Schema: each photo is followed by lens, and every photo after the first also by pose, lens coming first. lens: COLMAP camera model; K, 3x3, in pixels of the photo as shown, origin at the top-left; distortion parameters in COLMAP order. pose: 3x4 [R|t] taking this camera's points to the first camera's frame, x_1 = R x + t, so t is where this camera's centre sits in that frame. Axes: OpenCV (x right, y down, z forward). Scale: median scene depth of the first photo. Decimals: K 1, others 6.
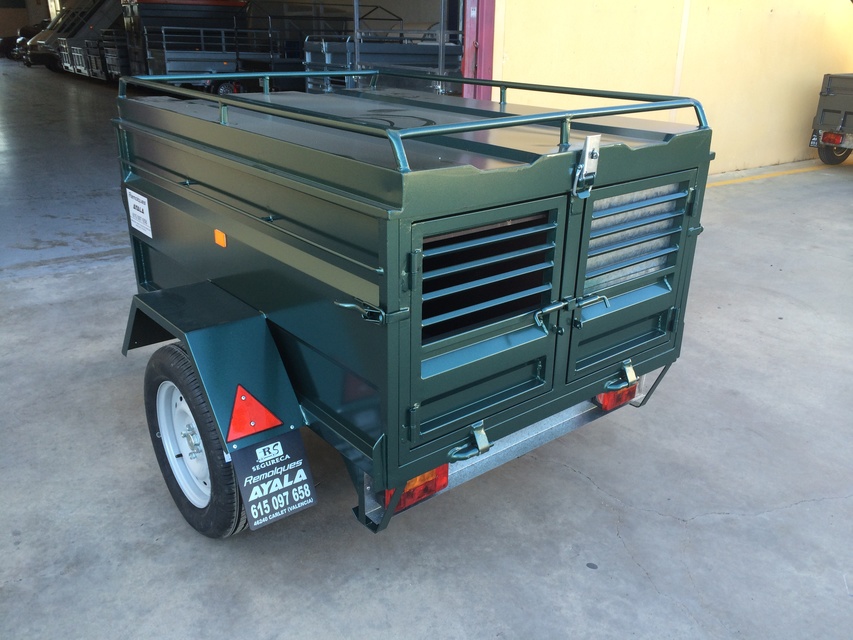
lens RADIAL K [[731.2, 0, 430.0], [0, 731.2, 317.9], [0, 0, 1]] dist [0.086938, -0.137177]
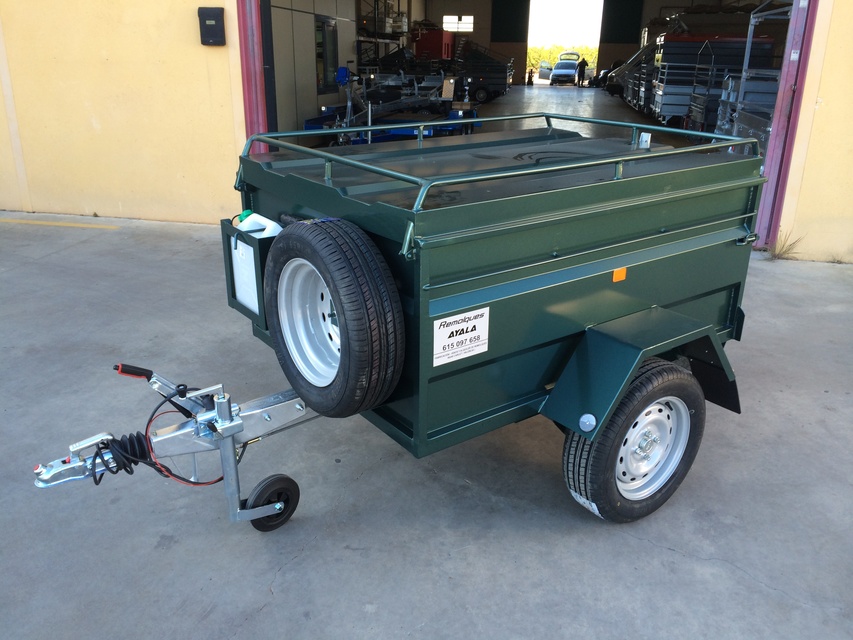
lens RADIAL K [[731.2, 0, 430.0], [0, 731.2, 317.9], [0, 0, 1]] dist [0.086938, -0.137177]
pose [[0.715196, 0.236909, -0.657548, 0.614471], [-0.262374, 0.962999, 0.061584, -0.028367], [0.647808, 0.128479, 0.750892, 0.020850]]
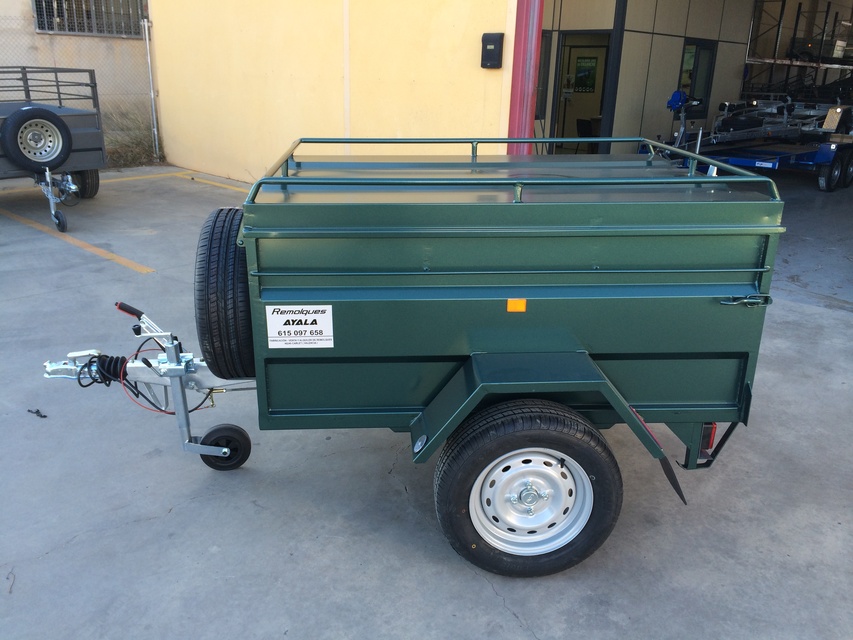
lens RADIAL K [[738.5, 0, 426.5], [0, 738.5, 320.0], [0, 0, 1]] dist [0.083503, -0.134786]
pose [[0.209830, 0.306456, -0.928470, 0.828107], [-0.376165, 0.901820, 0.212649, -0.146747], [0.902481, 0.304638, 0.304507, 0.330159]]
